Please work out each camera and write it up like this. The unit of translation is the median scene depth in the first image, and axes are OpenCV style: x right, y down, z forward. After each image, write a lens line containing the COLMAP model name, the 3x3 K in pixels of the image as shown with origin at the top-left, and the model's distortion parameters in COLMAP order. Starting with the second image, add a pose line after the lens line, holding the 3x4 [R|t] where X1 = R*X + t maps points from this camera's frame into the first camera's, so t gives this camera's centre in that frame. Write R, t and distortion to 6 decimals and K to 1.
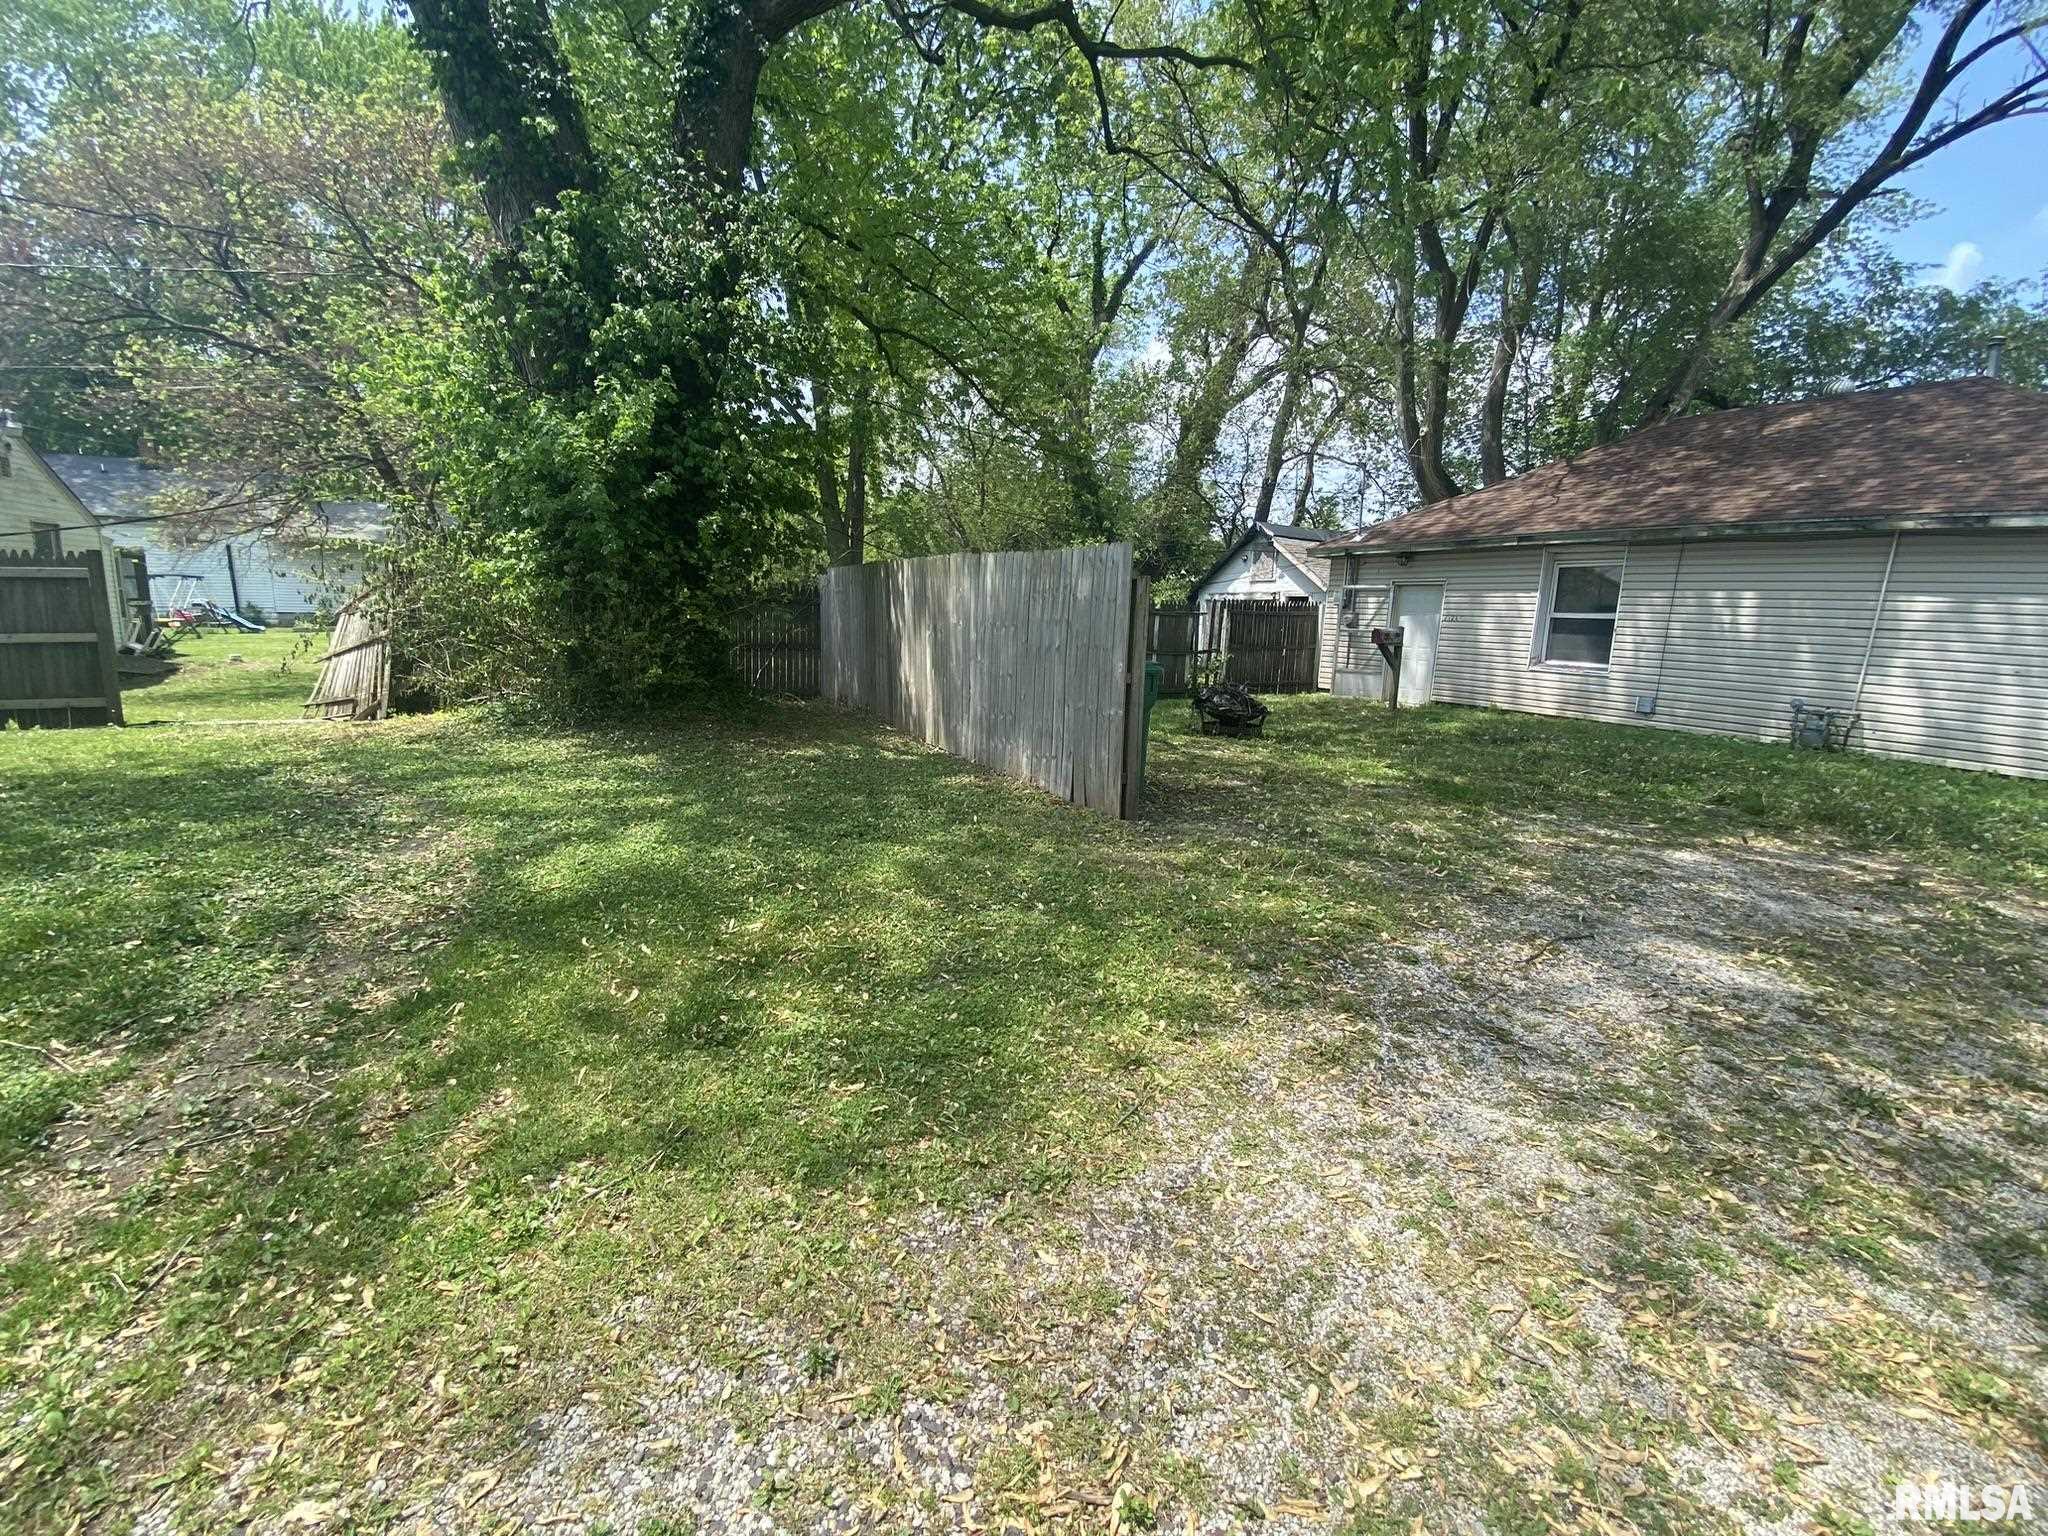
lens RADIAL K [[828.3, 0, 1016.4], [0, 828.3, 767.8], [0, 0, 1]] dist [0.013604, -0.018042]
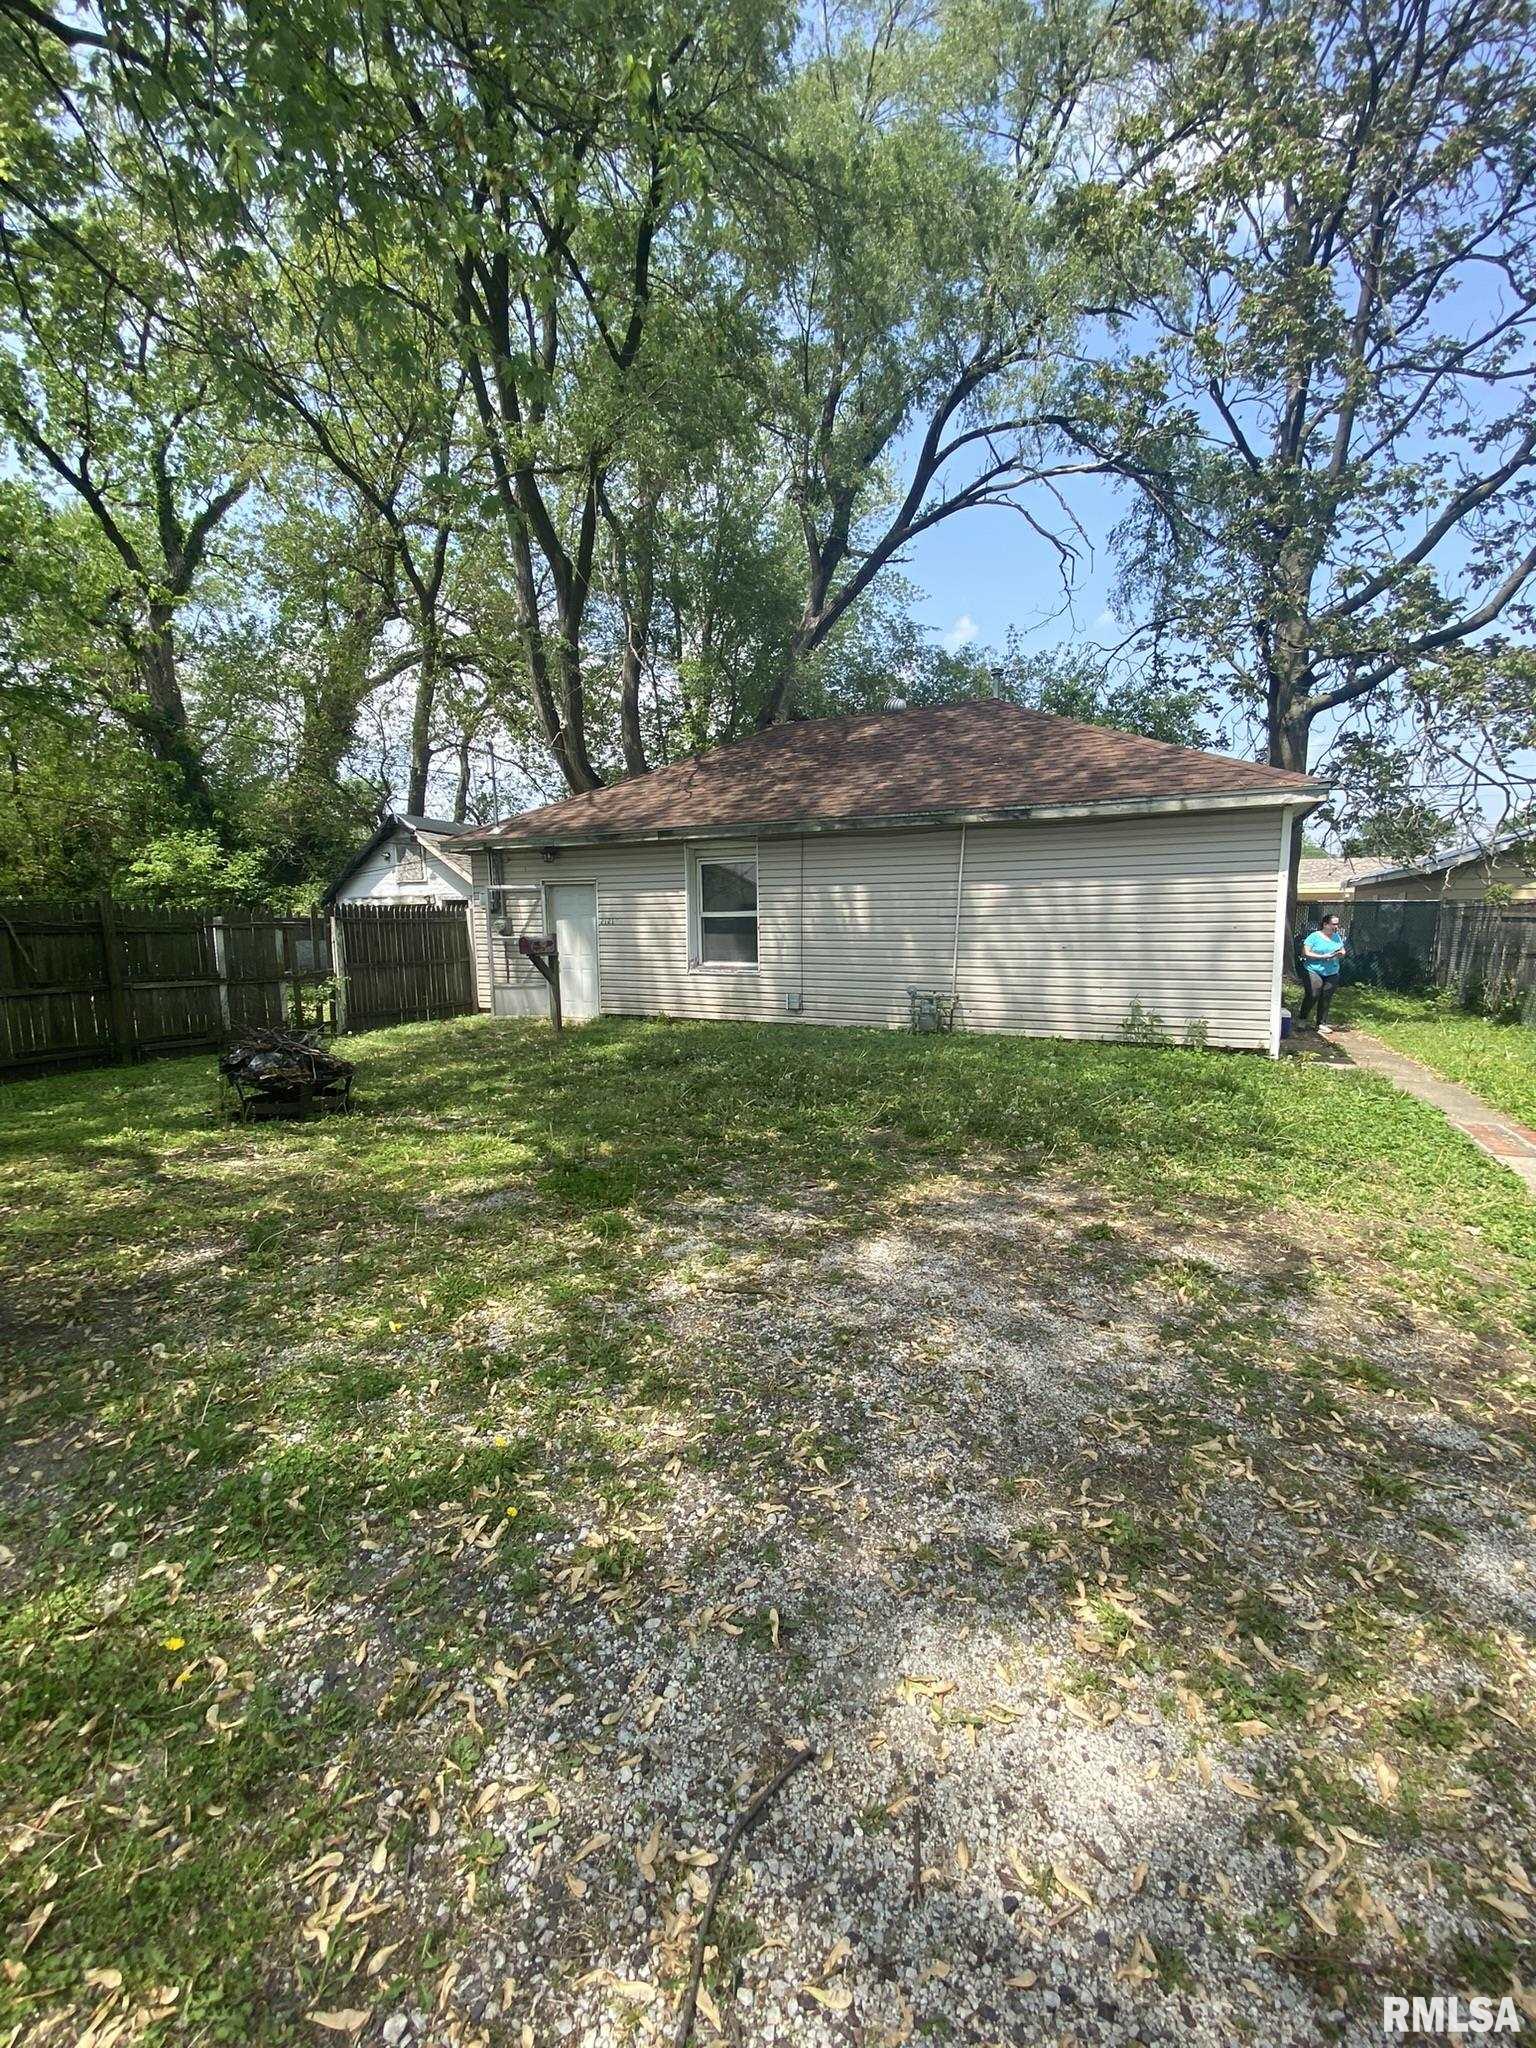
lens RADIAL K [[825.0, 0, 761.8], [0, 825.0, 1031.7], [0, 0, 1]] dist [0.025074, -0.024183]
pose [[0.812879, -0.112392, 0.571485, 0.141643], [0.140077, 0.990130, -0.004520, -0.035877], [-0.565337, 0.083726, 0.820600, 0.191780]]
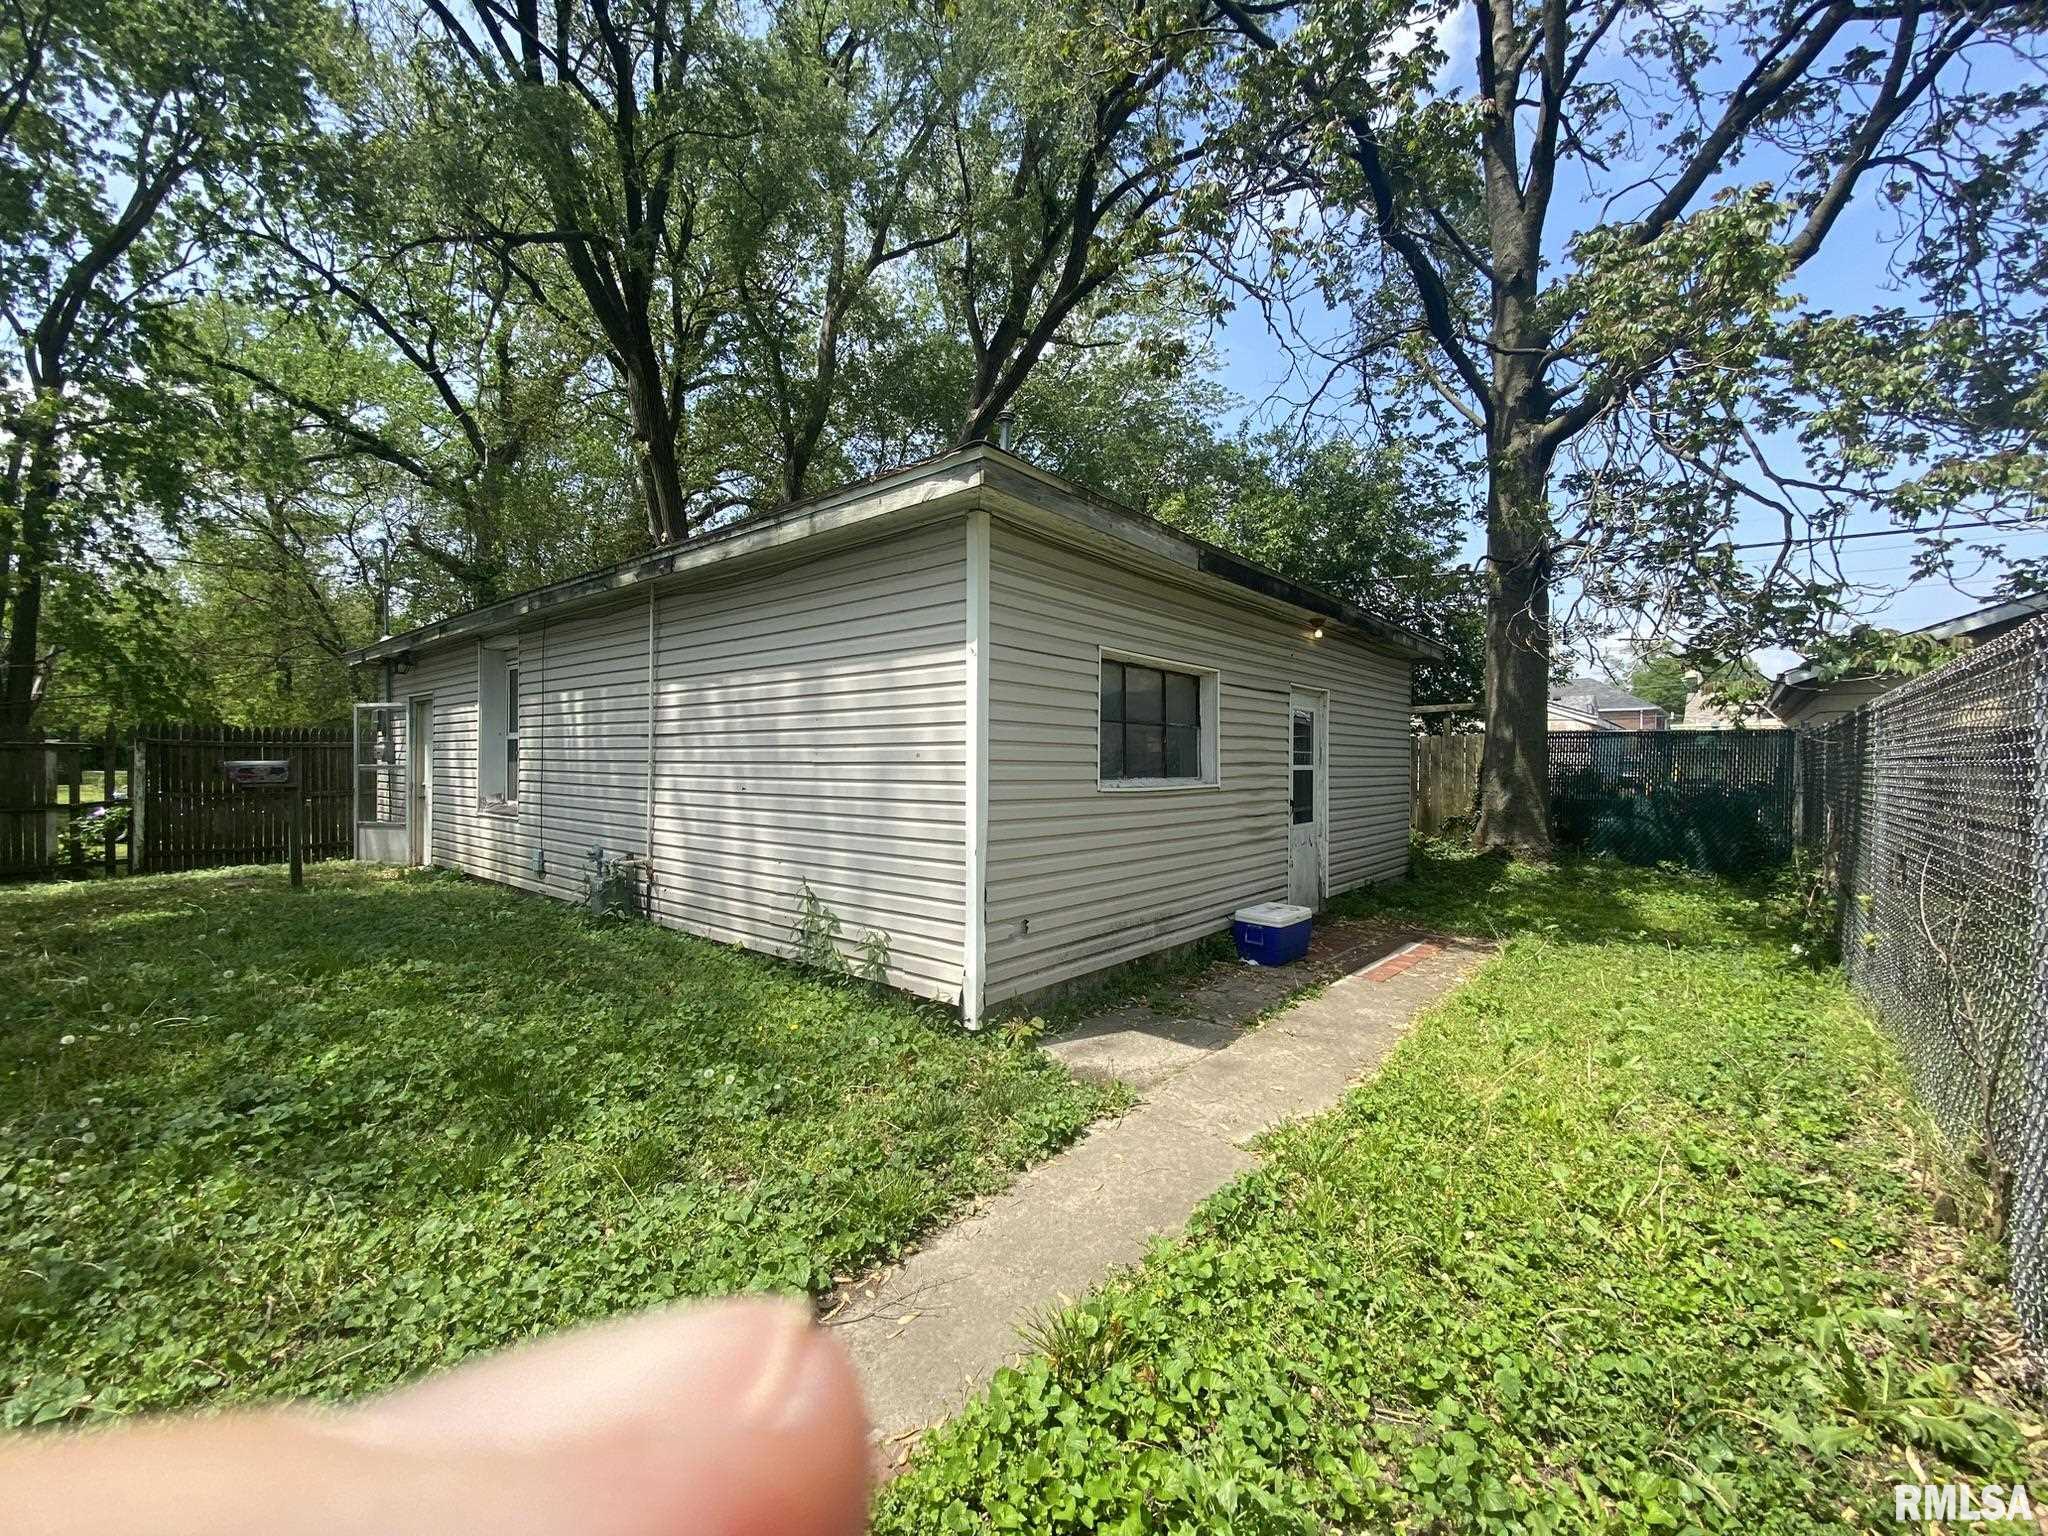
lens RADIAL K [[825.0, 0, 1028.4], [0, 825.0, 766.6], [0, 0, 1]] dist [0.025074, -0.024183]
pose [[0.934125, -0.021637, 0.356289, 0.780450], [0.085764, 0.982526, -0.165191, -0.003691], [-0.346489, 0.184865, 0.919658, 0.195260]]
